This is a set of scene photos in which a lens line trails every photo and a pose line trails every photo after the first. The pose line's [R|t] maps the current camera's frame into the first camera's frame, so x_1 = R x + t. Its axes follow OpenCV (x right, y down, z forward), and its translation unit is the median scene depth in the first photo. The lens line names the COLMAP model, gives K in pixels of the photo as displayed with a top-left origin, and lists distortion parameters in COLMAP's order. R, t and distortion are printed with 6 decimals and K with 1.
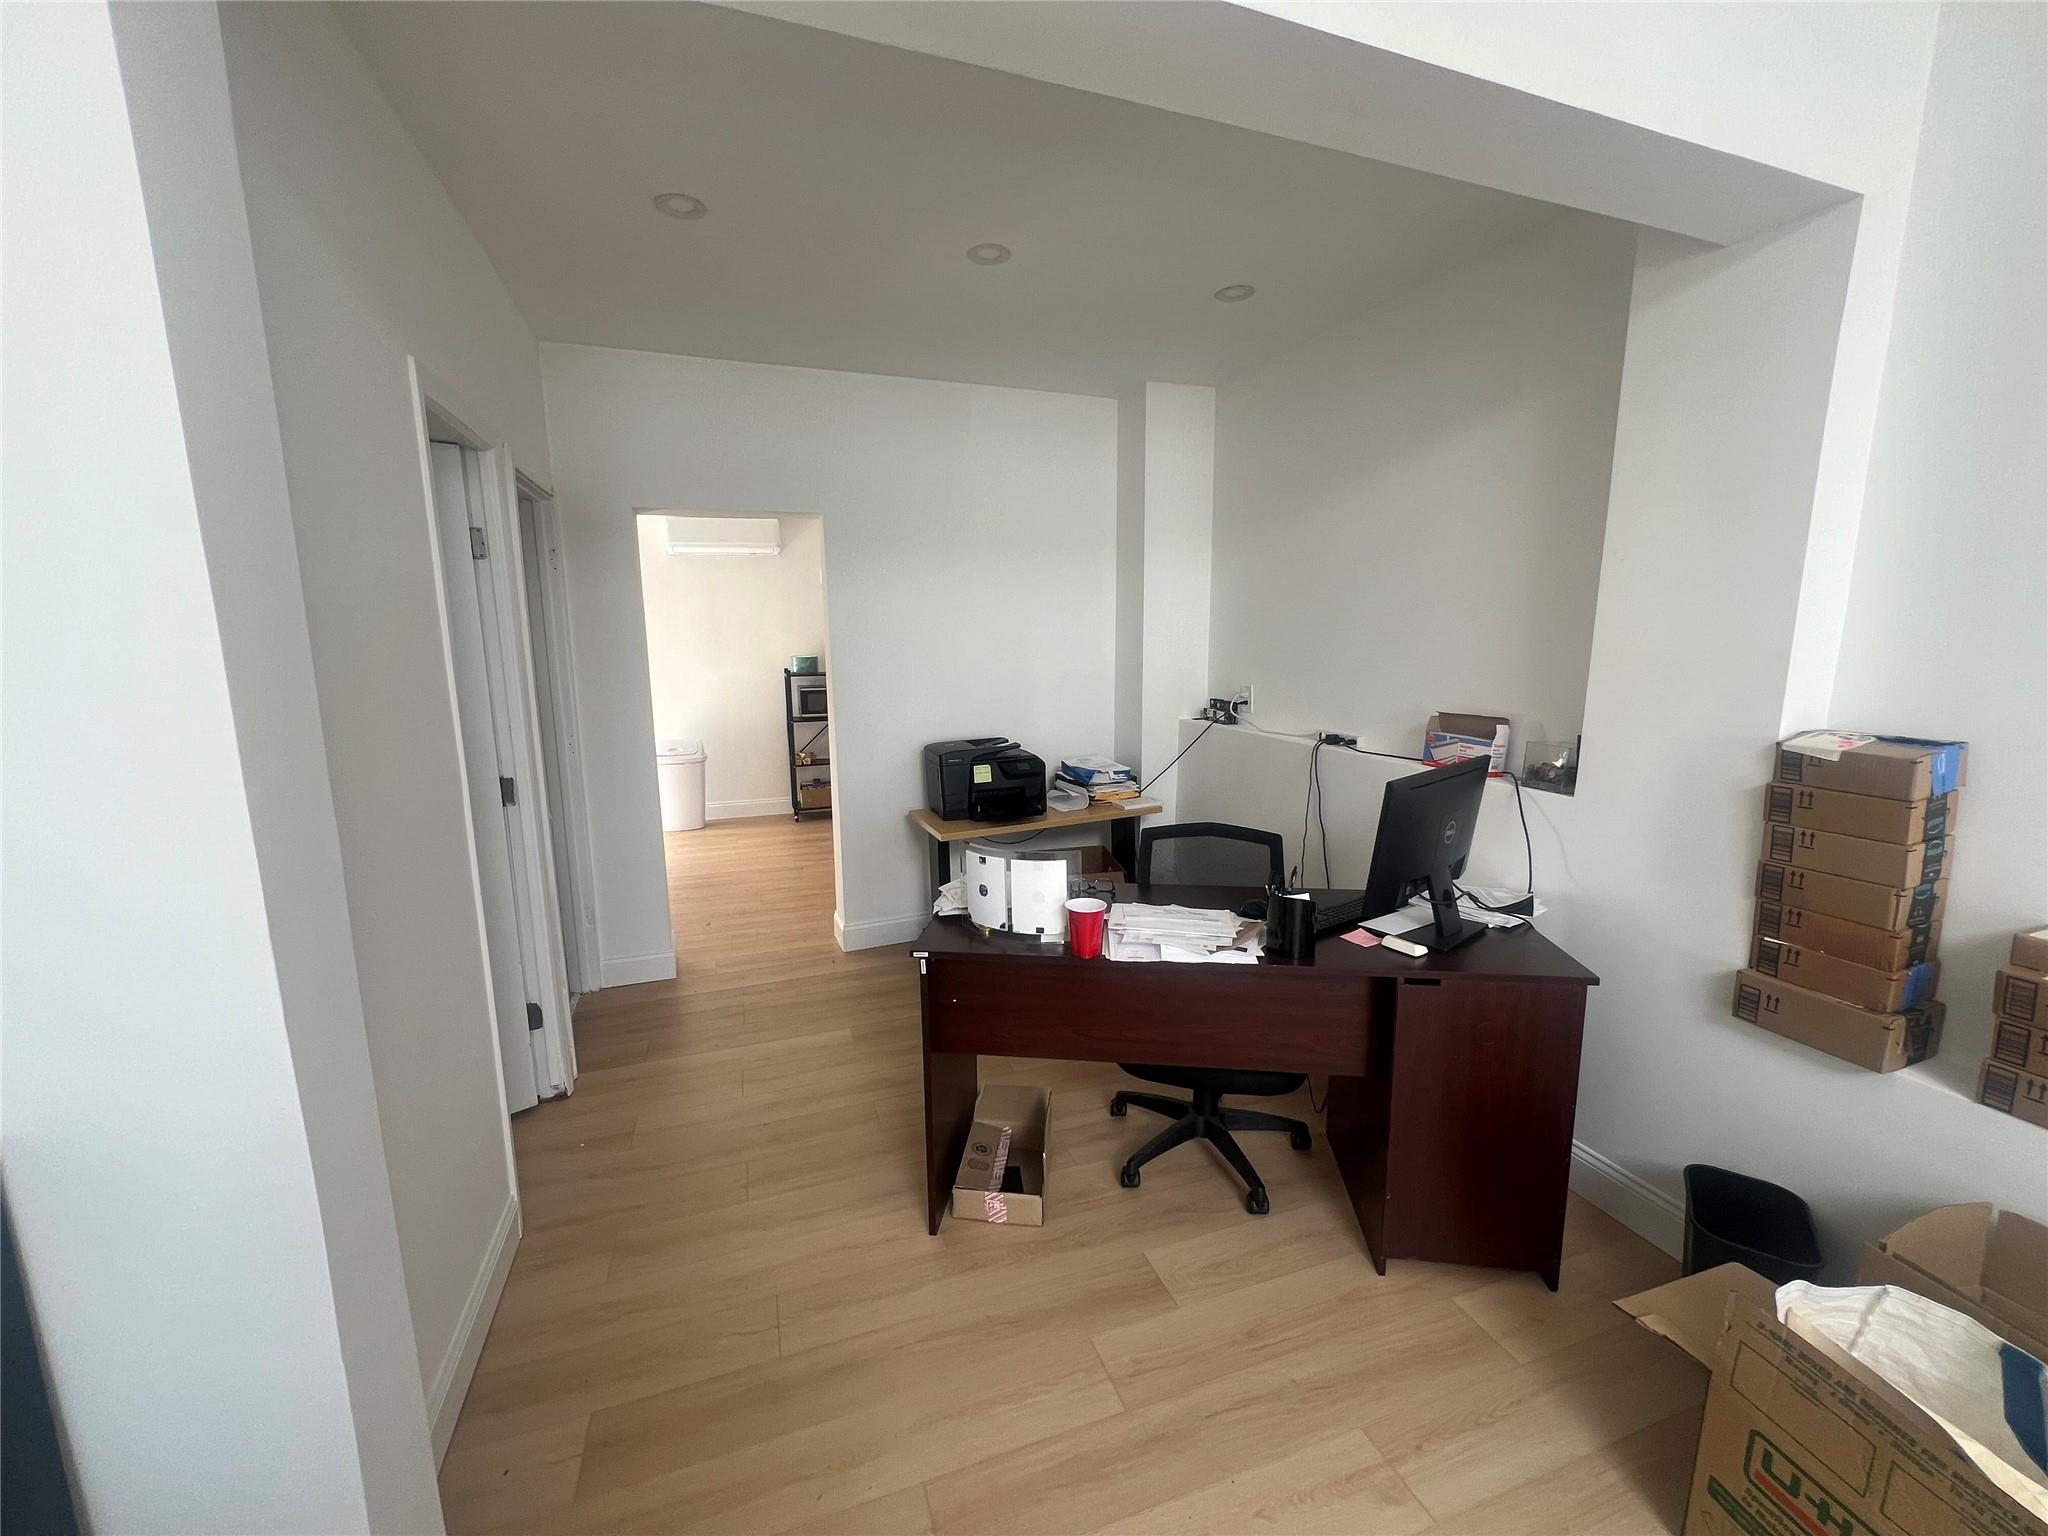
lens RADIAL K [[821.0, 0, 1023.1], [0, 821.0, 768.8], [0, 0, 1]] dist [-0.003290, 0.001059]
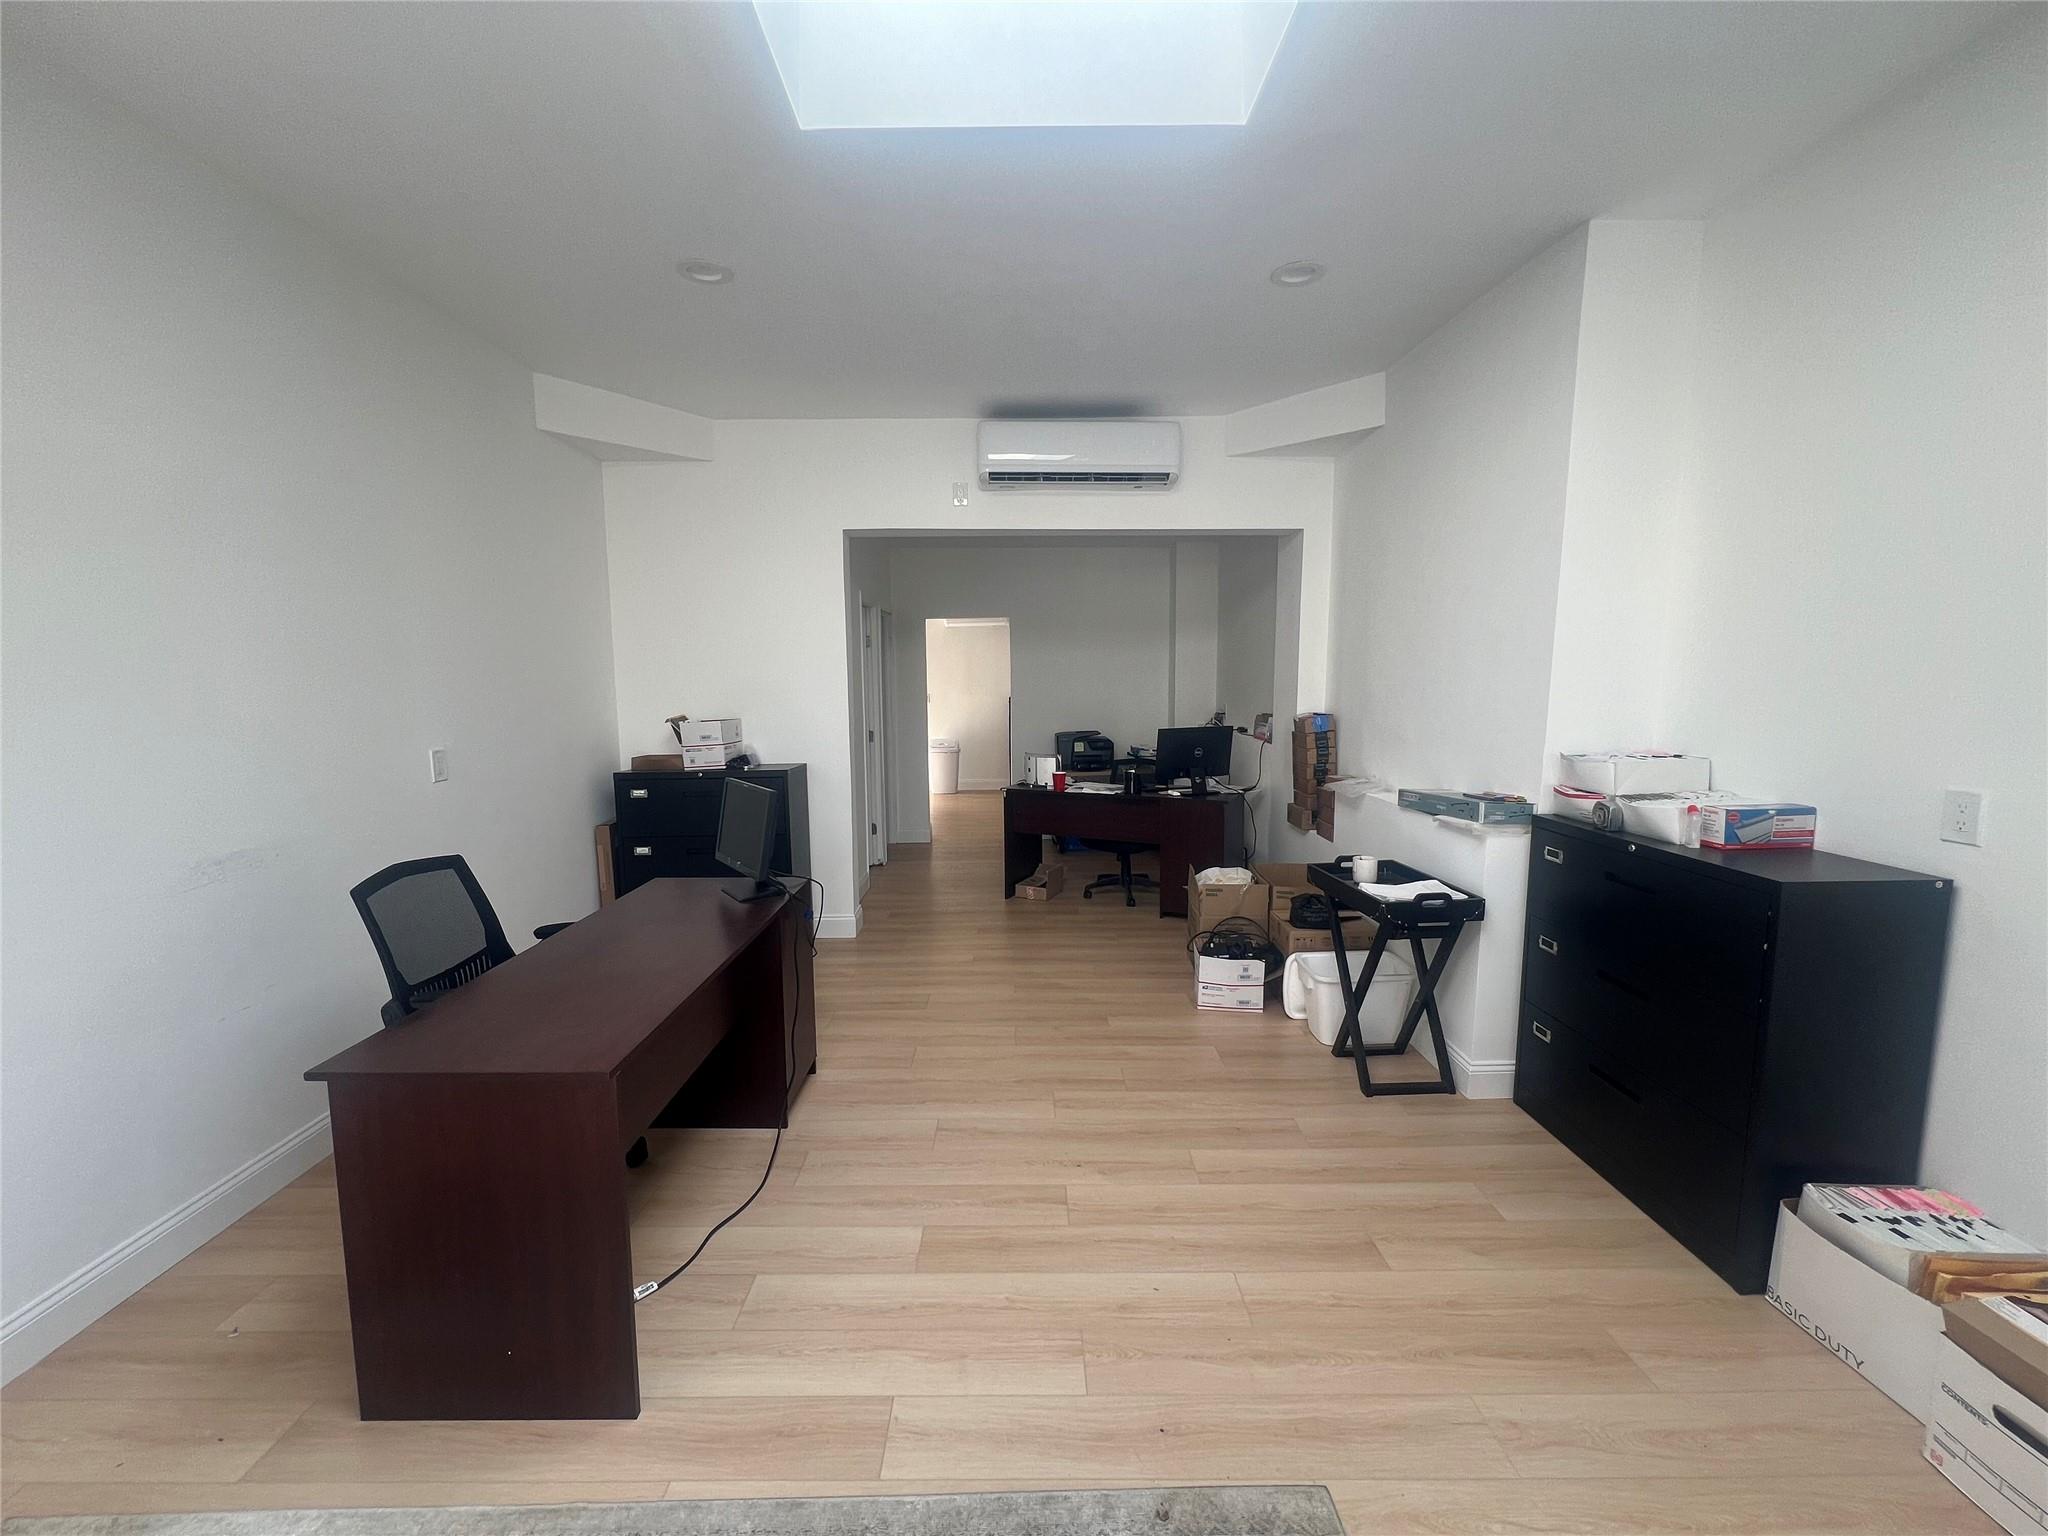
lens RADIAL K [[821.0, 0, 1024.3], [0, 821.0, 774.1], [0, 0, 1]] dist [-0.003290, 0.001059]
pose [[0.946859, 0.043488, -0.318696, 0.268049], [-0.057919, 0.997674, -0.035939, 0.087889], [0.316392, 0.052487, 0.947175, -0.526194]]
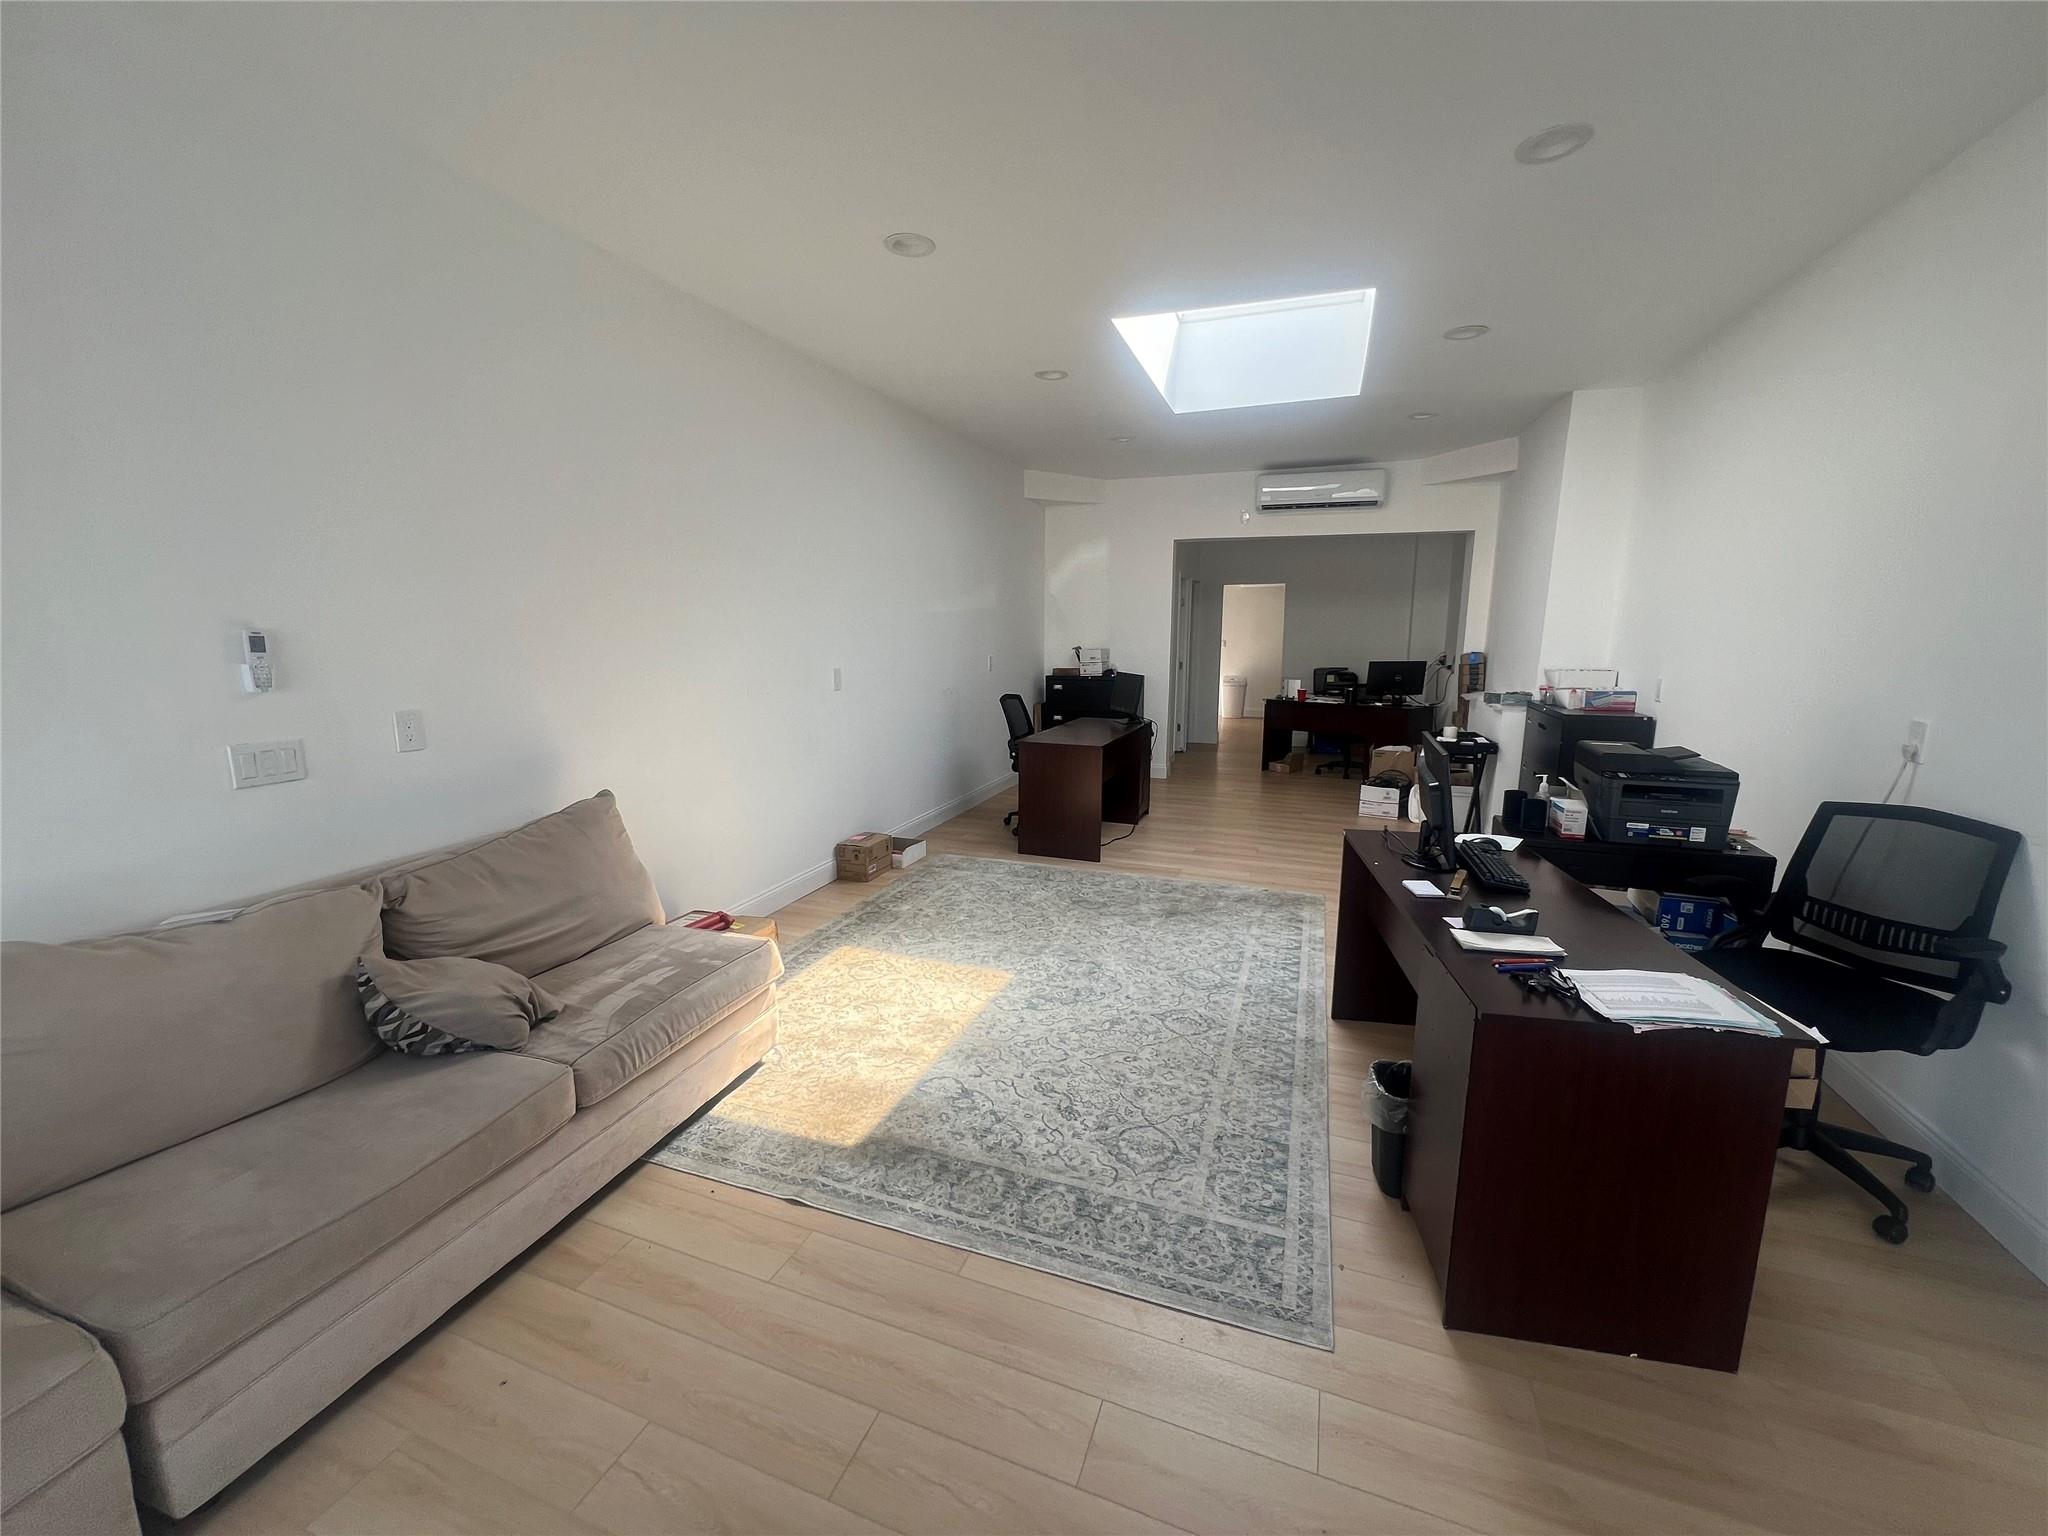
lens RADIAL K [[821.0, 0, 1021.6], [0, 821.0, 764.8], [0, 0, 1]] dist [-0.003290, 0.001059]
pose [[0.768266, 0.119223, -0.628931, 0.534387], [-0.117524, 0.992072, 0.044502, 0.170477], [0.629250, 0.039725, 0.776187, -1.021495]]
